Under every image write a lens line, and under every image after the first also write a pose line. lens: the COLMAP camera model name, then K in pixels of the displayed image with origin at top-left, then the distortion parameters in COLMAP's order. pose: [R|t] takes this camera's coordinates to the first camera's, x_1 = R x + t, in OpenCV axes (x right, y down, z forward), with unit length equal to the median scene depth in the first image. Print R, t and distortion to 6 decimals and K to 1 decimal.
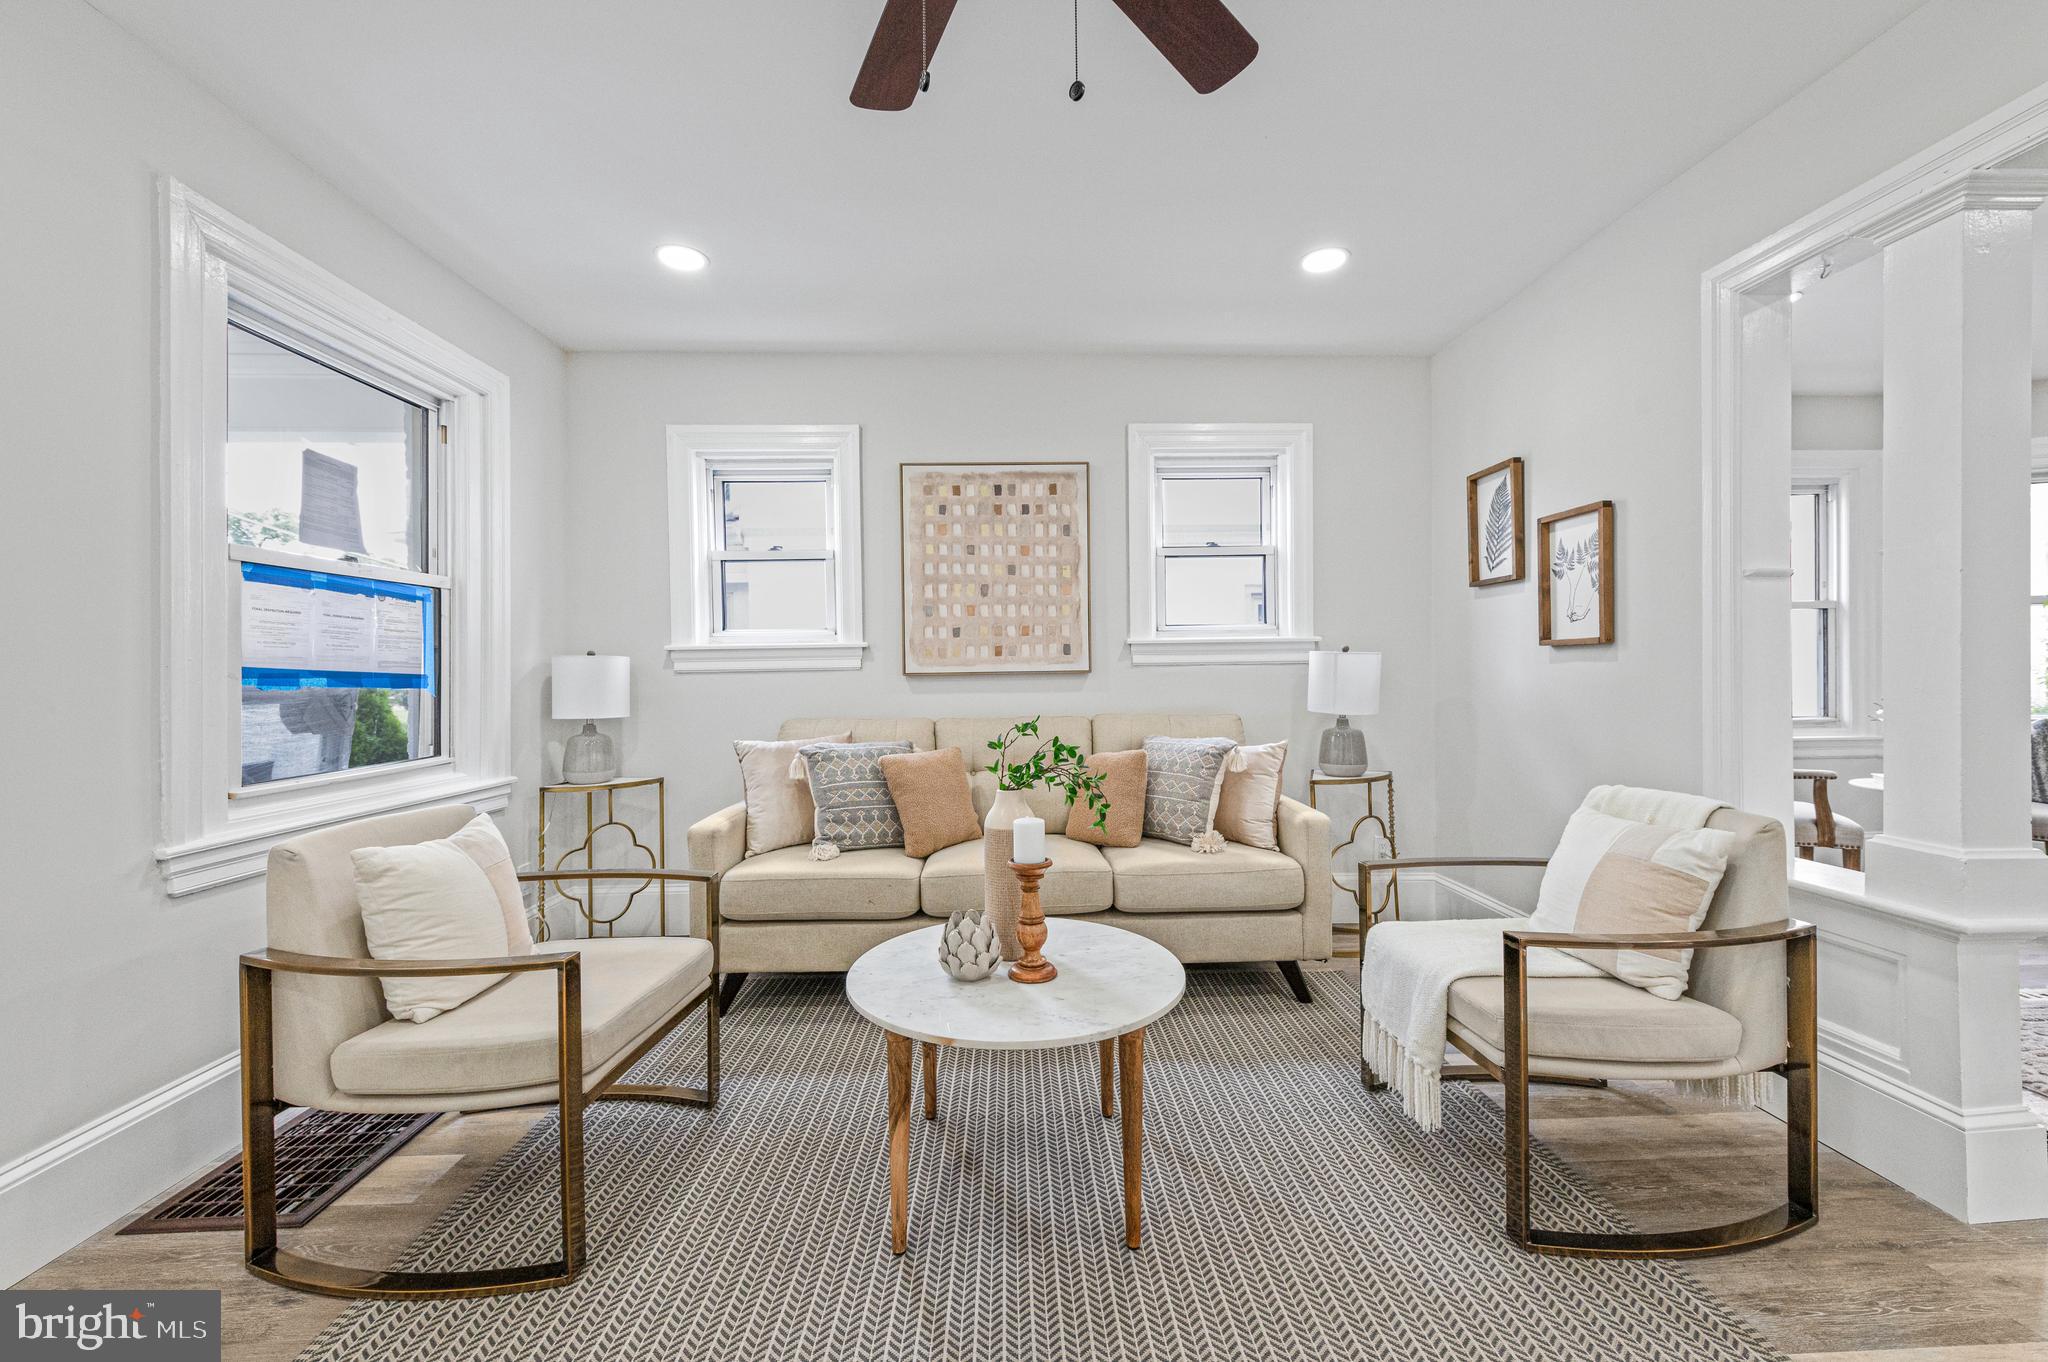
lens RADIAL K [[805.2, 0, 1030.6], [0, 805.2, 670.9], [0, 0, 1]] dist [0.018019, -0.005044]
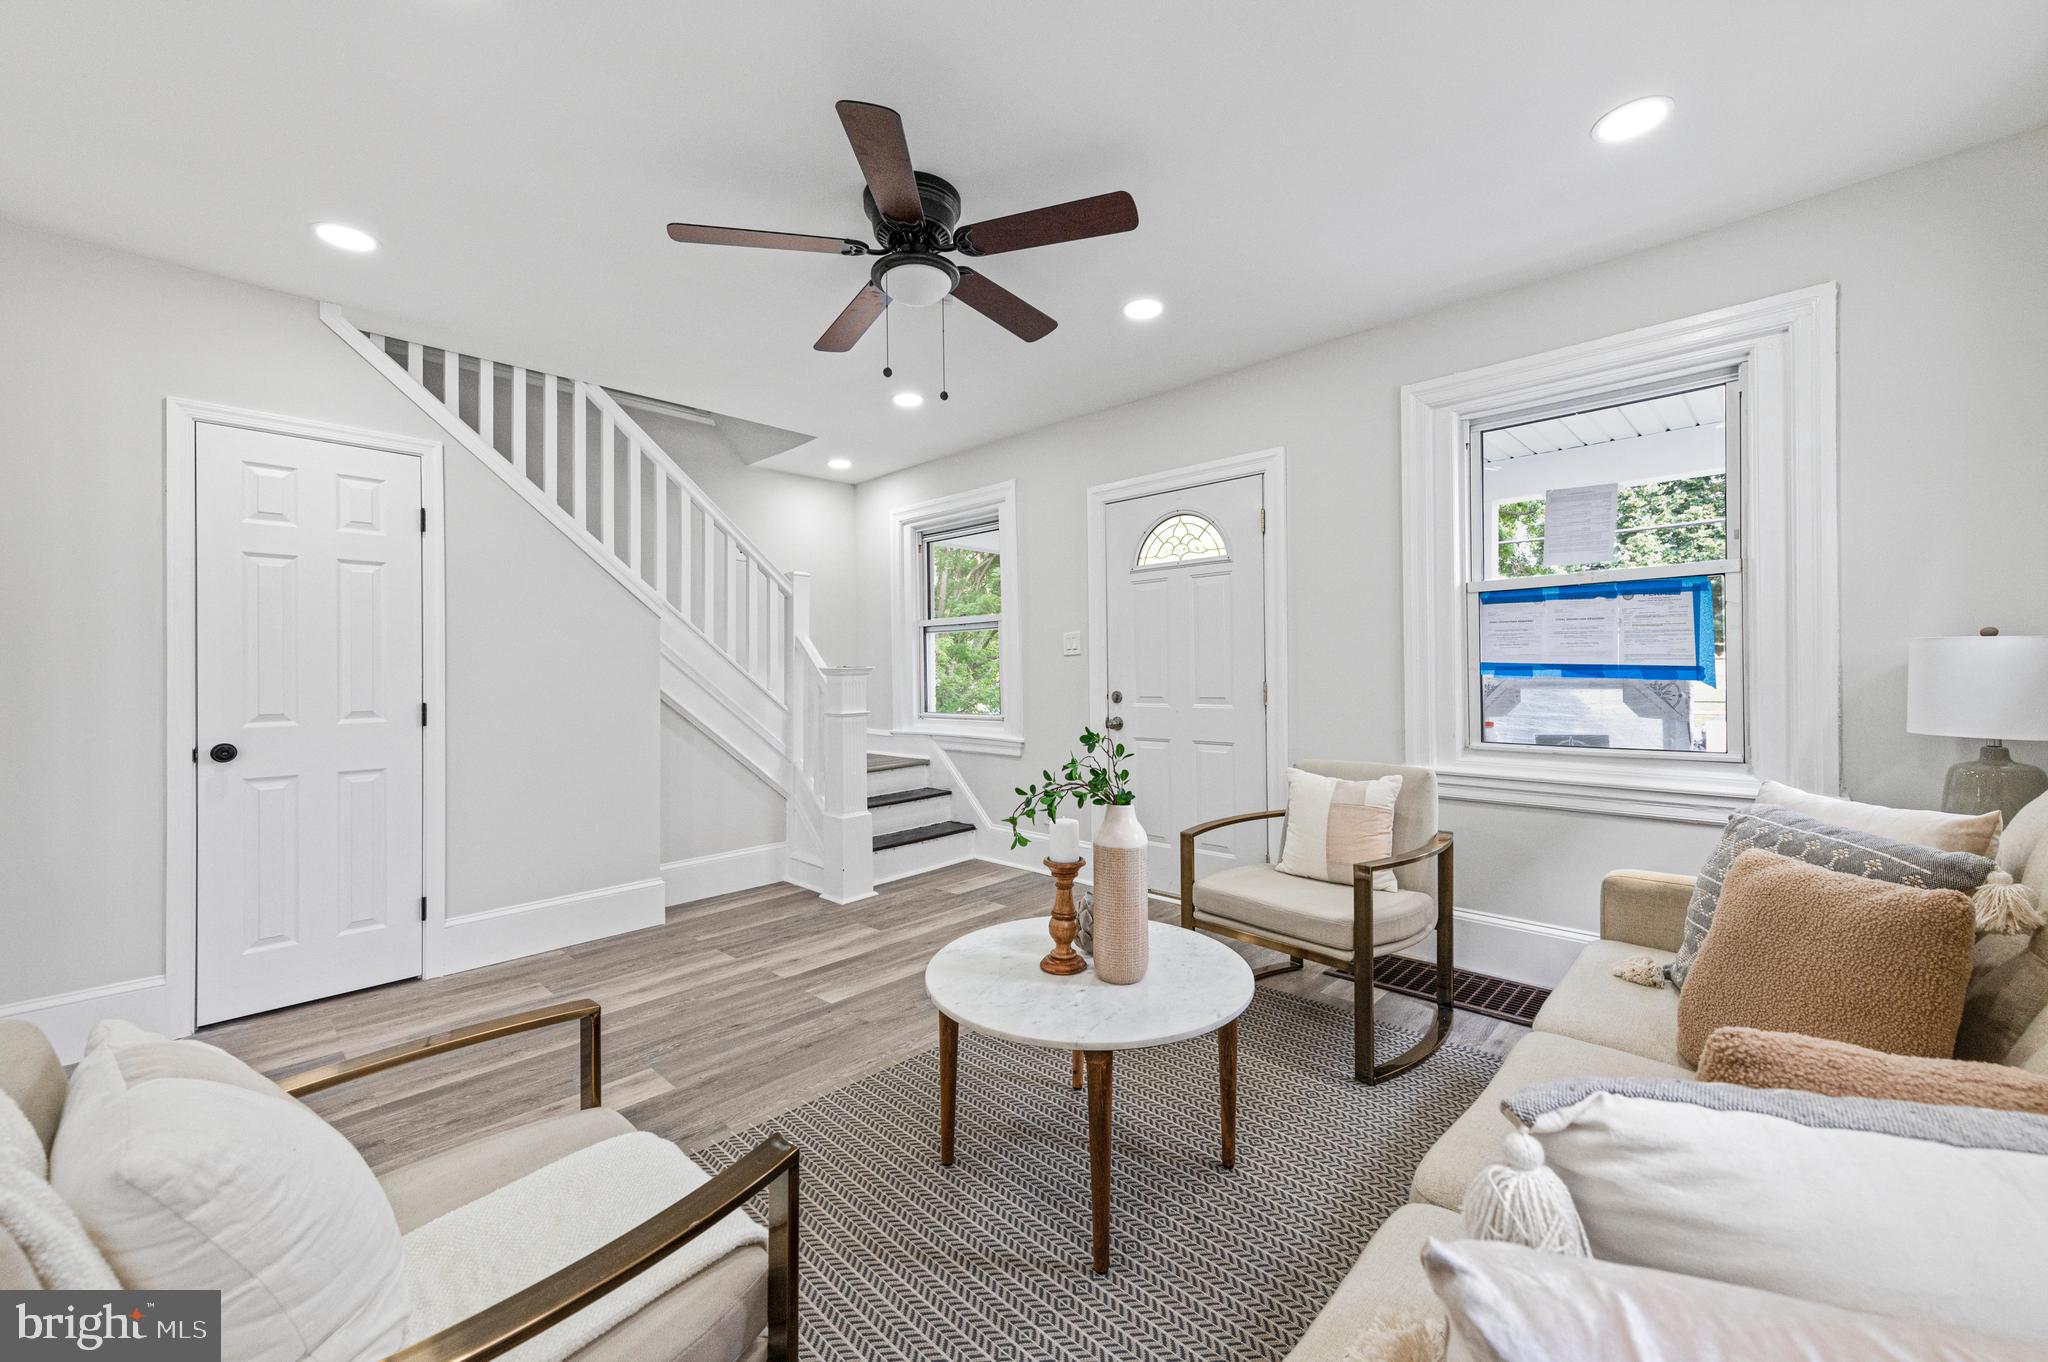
lens RADIAL K [[798.7, 0, 1050.2], [0, 798.7, 678.8], [0, 0, 1]] dist [0.011009, -0.000131]
pose [[-0.706630, 0.025459, -0.707125, 0.384674], [0.020356, 0.999670, 0.015650, -0.009036], [0.707290, -0.003335, -0.706916, 0.888906]]
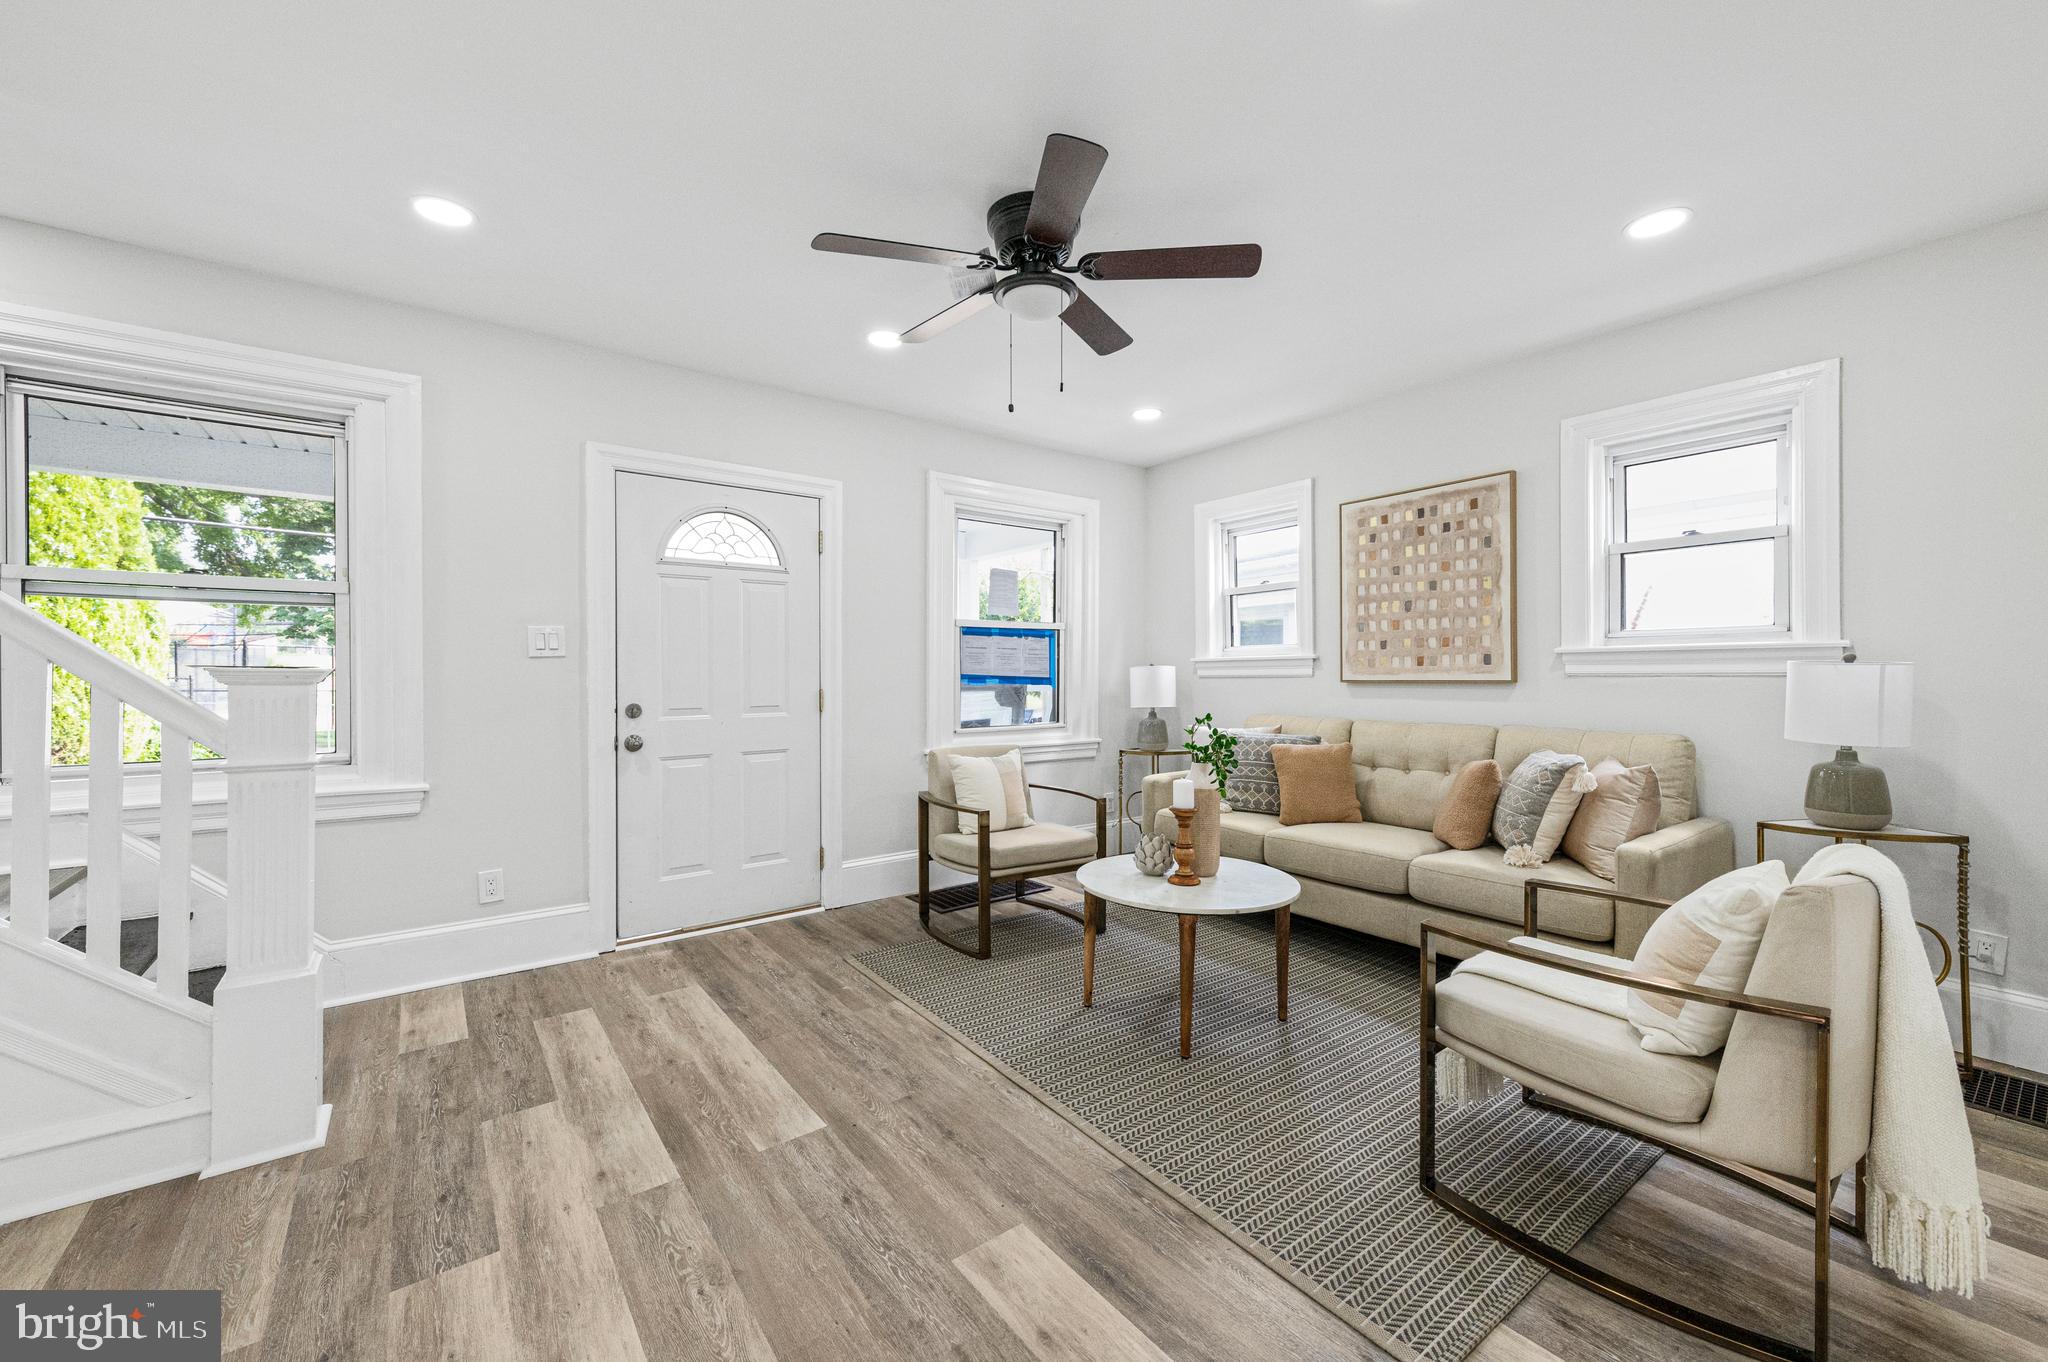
lens RADIAL K [[793.2, 0, 1029.3], [0, 793.2, 679.2], [0, 0, 1]] dist [0.003439, -0.000057]
pose [[0.572391, 0.015685, -0.819831, 0.544728], [-0.002423, 0.999845, 0.017438, -0.018040], [0.819977, -0.007995, 0.572340, -0.048770]]
